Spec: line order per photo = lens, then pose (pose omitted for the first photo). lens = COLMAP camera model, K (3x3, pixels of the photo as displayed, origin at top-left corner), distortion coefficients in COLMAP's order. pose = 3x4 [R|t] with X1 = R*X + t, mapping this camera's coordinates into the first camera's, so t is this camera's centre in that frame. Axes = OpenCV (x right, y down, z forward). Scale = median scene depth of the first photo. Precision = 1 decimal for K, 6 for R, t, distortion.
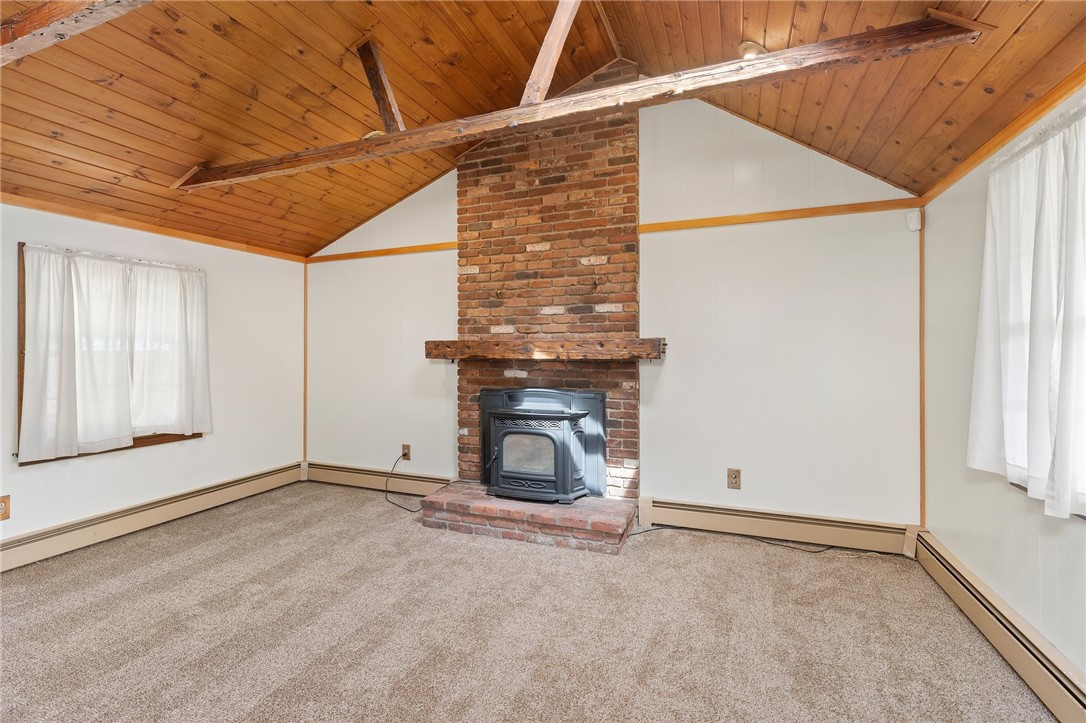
lens RADIAL K [[480.2, 0, 541.0], [0, 480.2, 365.1], [0, 0, 1]] dist [0.003362, 0.000054]
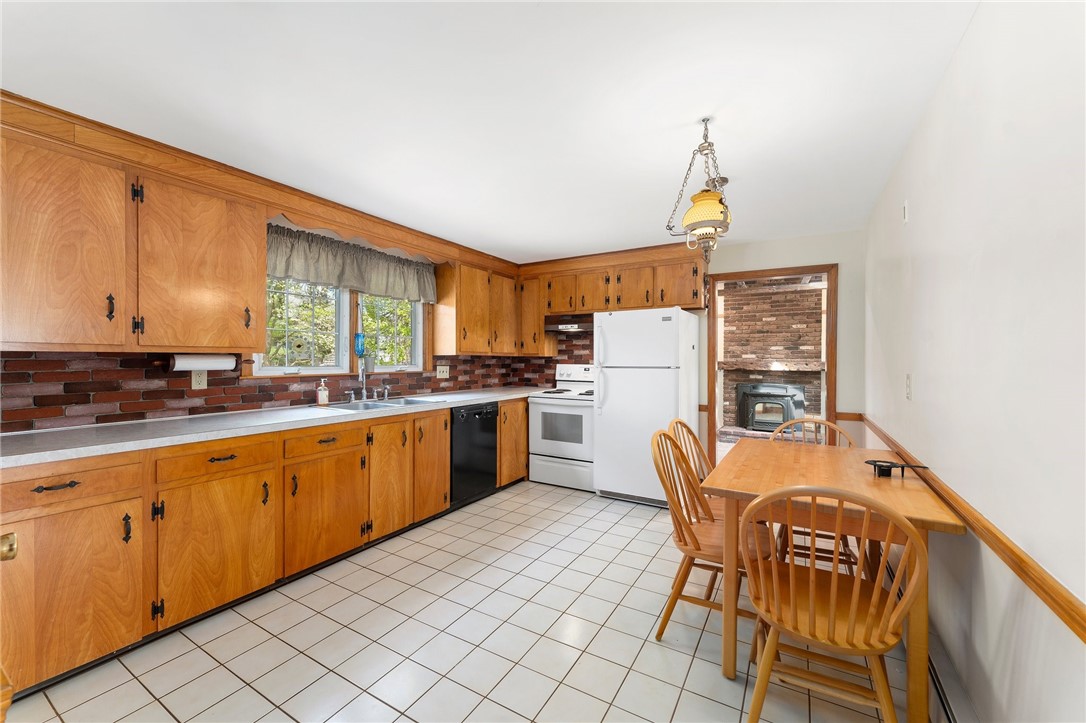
lens RADIAL K [[433.7, 0, 549.7], [0, 433.7, 371.5], [0, 0, 1]] dist [0.006979, 0.001648]
pose [[0.990422, 0.011656, -0.137579, -0.720099], [-0.011229, 0.999929, 0.003881, -0.002909], [0.137614, -0.002299, 0.990483, -1.099253]]
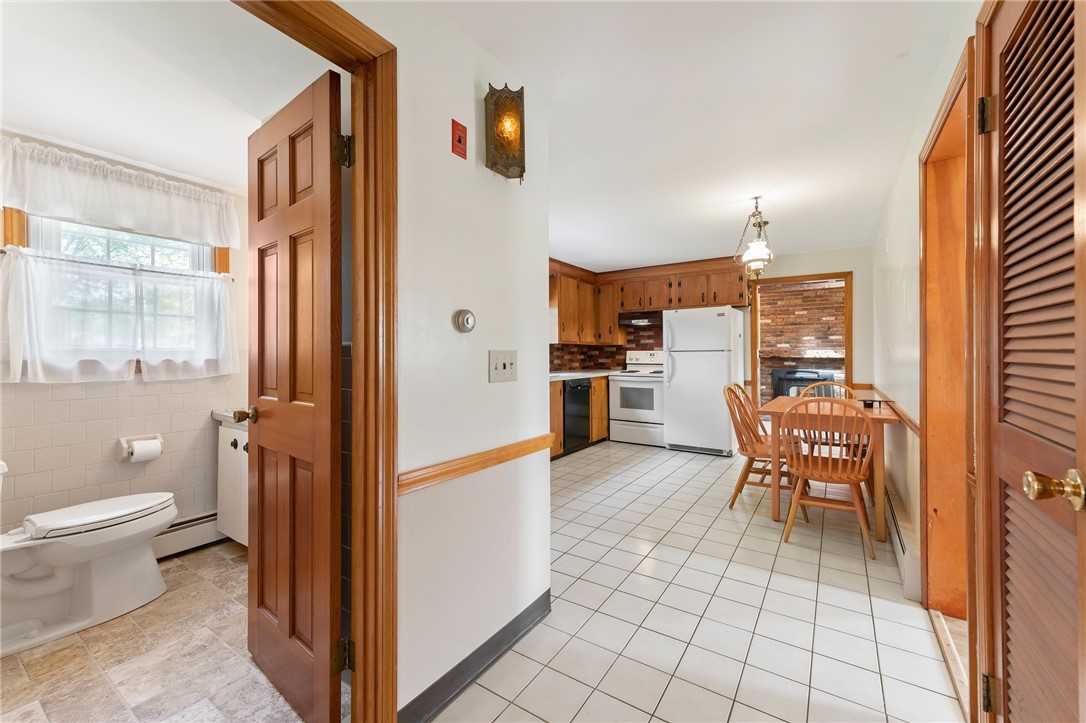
lens RADIAL K [[433.7, 0, 550.1], [0, 433.7, 361.0], [0, 0, 1]] dist [0.006979, 0.001648]
pose [[0.980241, 0.003904, -0.197771, -0.832153], [-0.005678, 0.999949, -0.008405, 0.031121], [0.197728, 0.009361, 0.980212, -1.458608]]
